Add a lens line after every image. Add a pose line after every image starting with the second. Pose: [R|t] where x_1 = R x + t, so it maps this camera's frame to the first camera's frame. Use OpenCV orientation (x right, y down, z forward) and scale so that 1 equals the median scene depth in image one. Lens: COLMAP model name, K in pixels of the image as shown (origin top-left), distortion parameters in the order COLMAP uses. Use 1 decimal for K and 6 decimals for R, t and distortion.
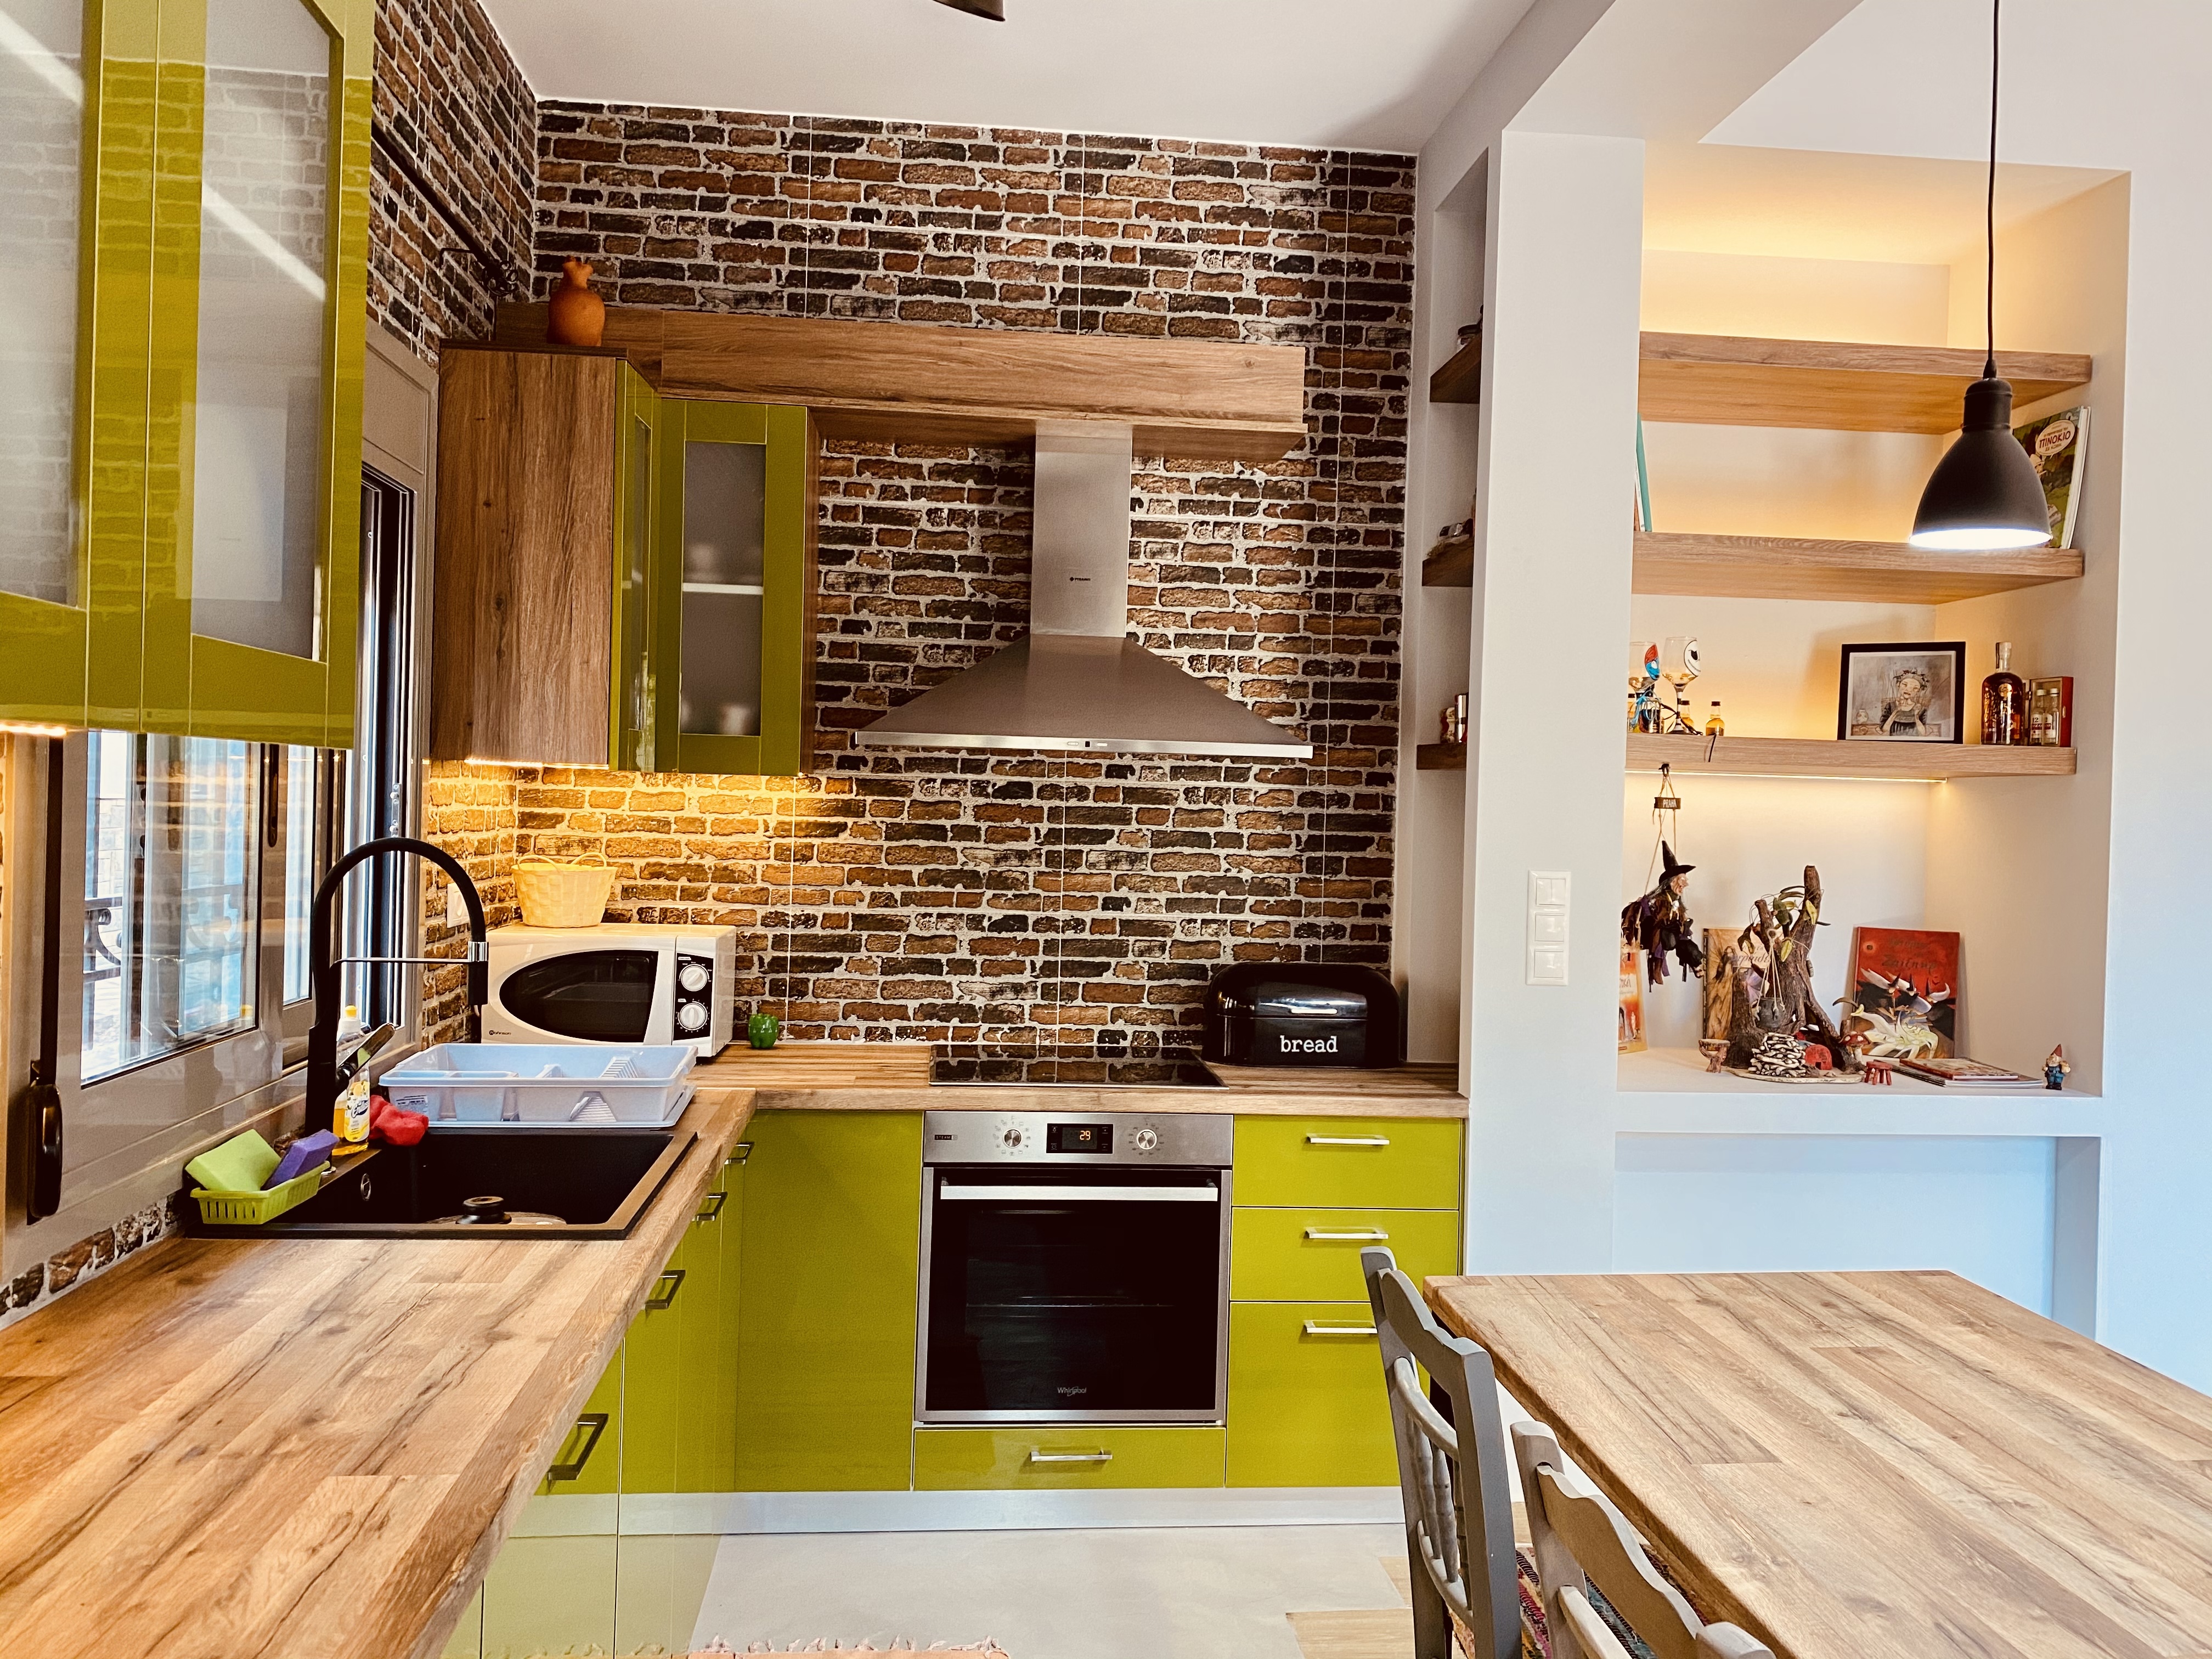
lens RADIAL K [[1687.3, 0, 1106.8], [0, 1687.3, 822.0], [0, 0, 1]] dist [-0.001468, 0.005232]
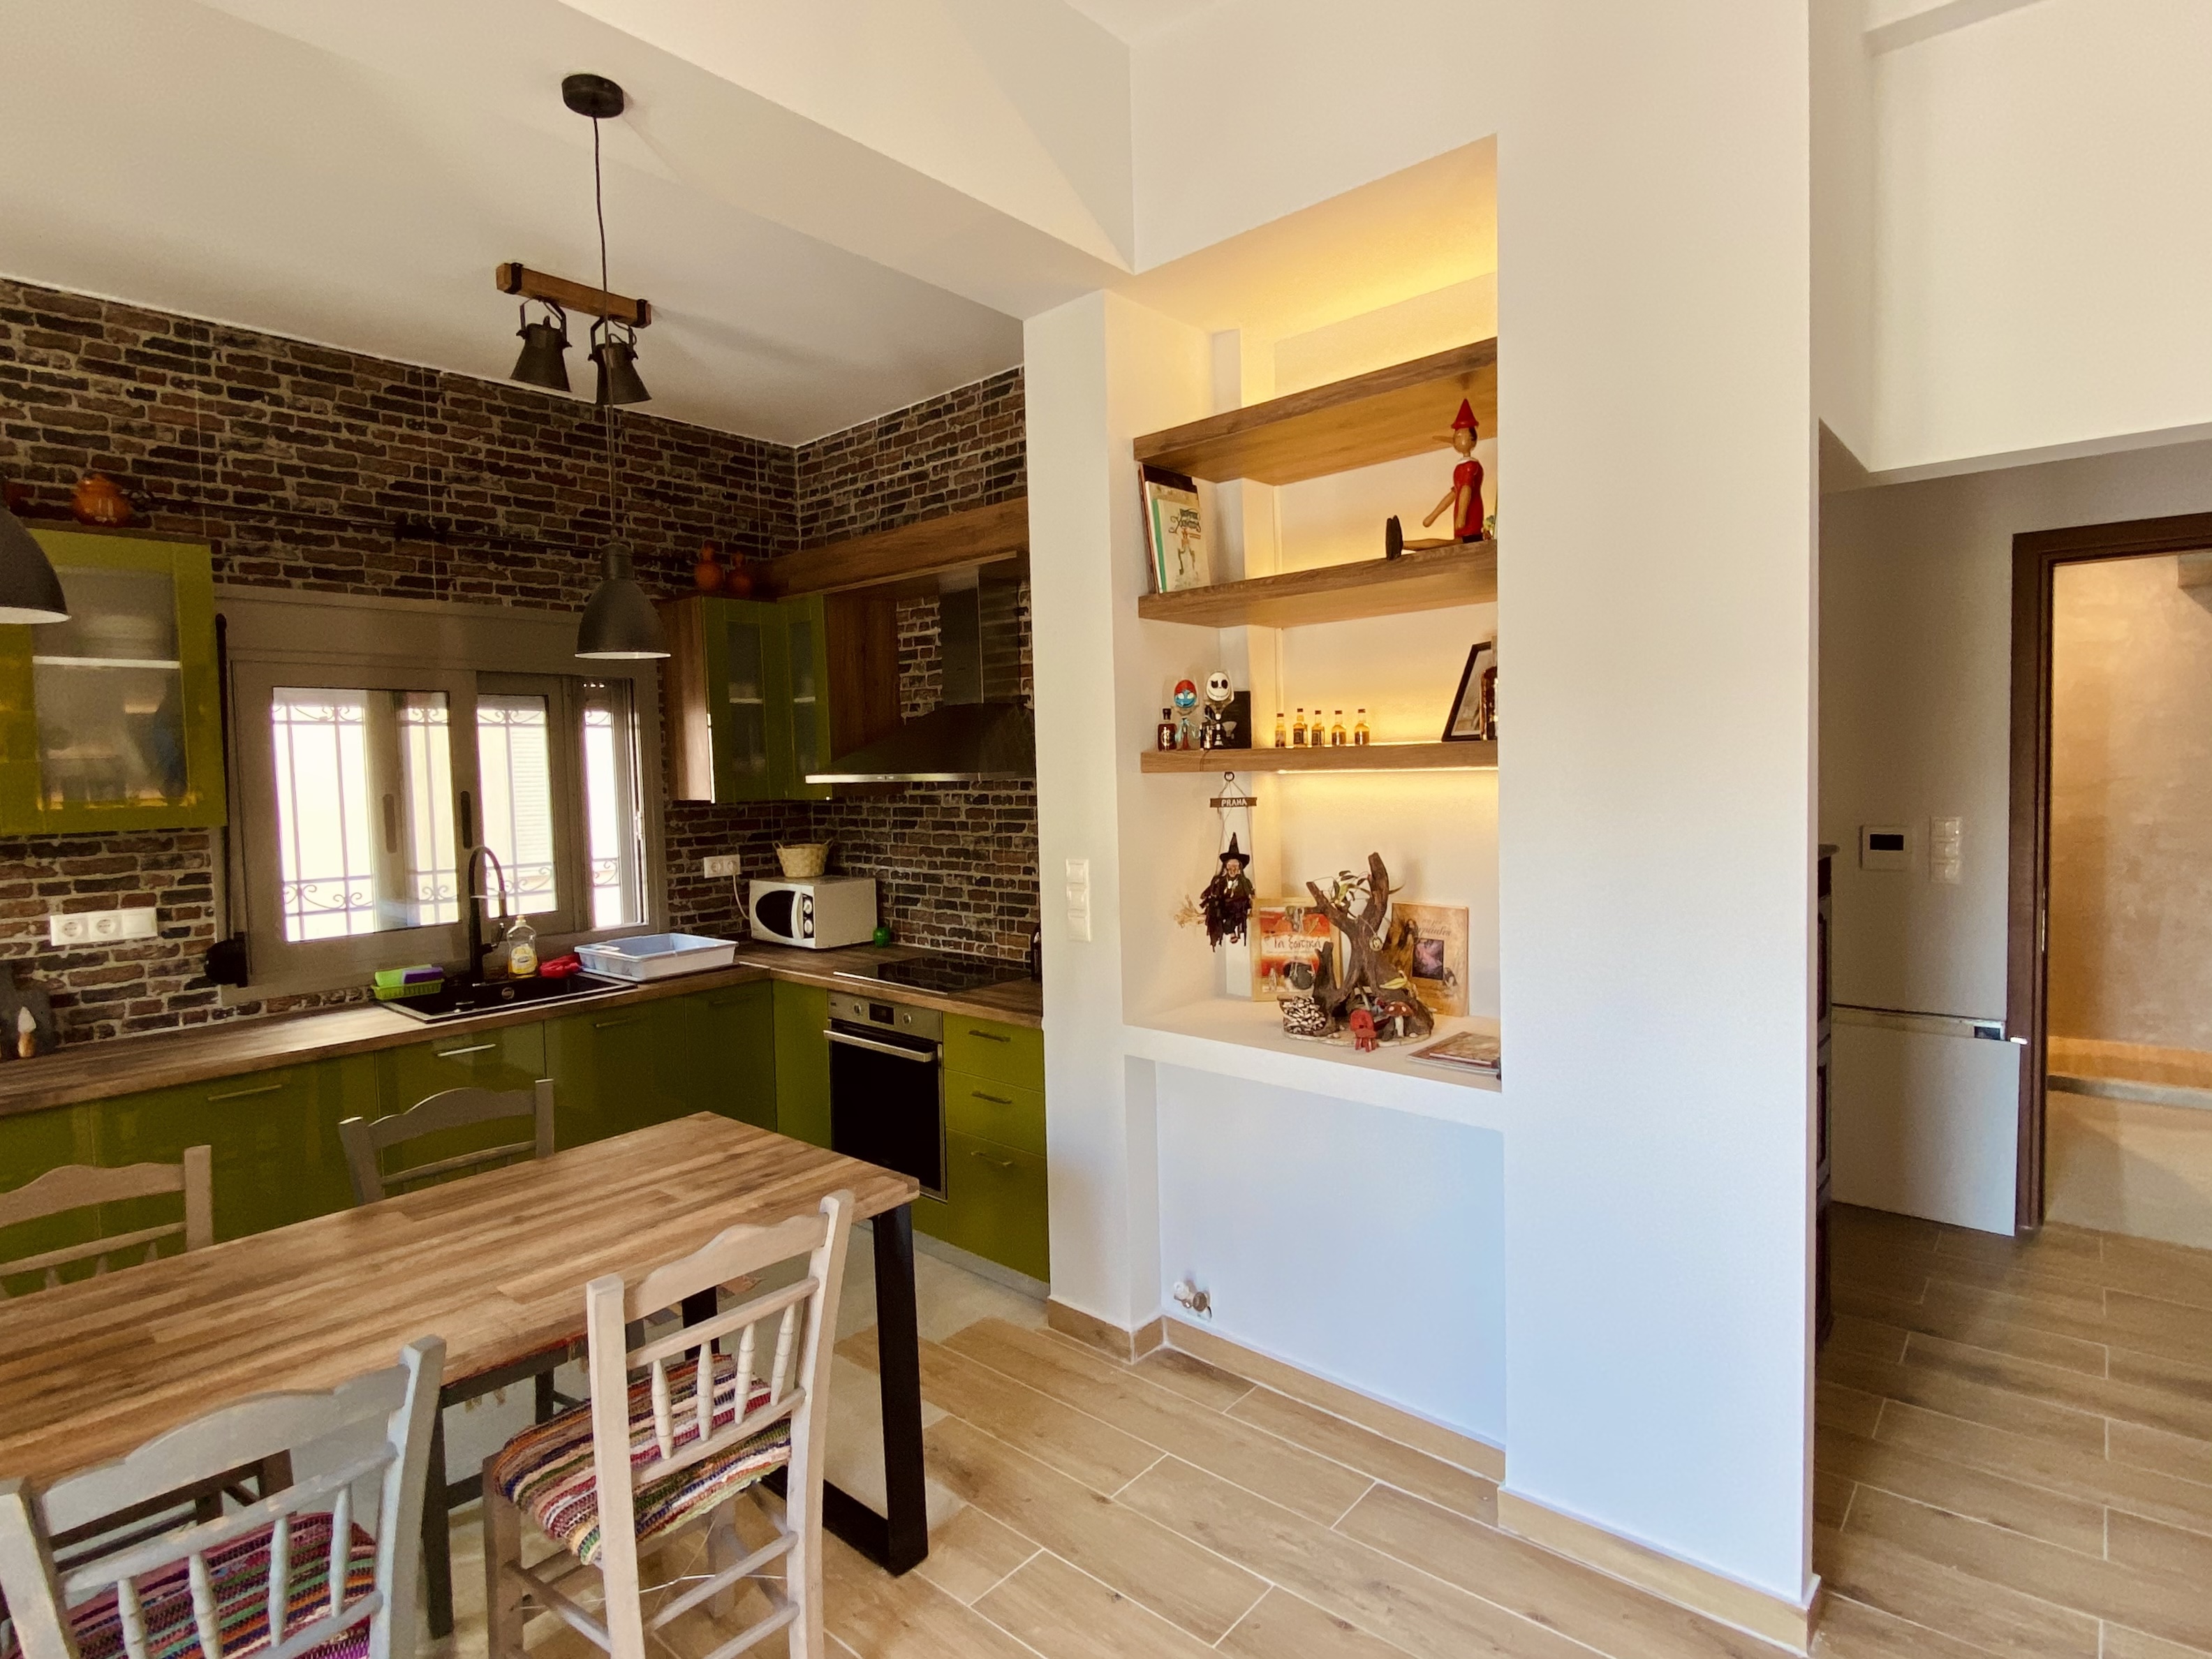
lens RADIAL K [[1131.3, 0, 1105.4], [0, 1131.3, 825.2], [0, 0, 1]] dist [0.007335, 0.000072]
pose [[0.682619, -0.004164, -0.730762, 0.830689], [0.033557, 0.999108, 0.025653, -0.018175], [0.730003, -0.042033, 0.682150, 0.348343]]
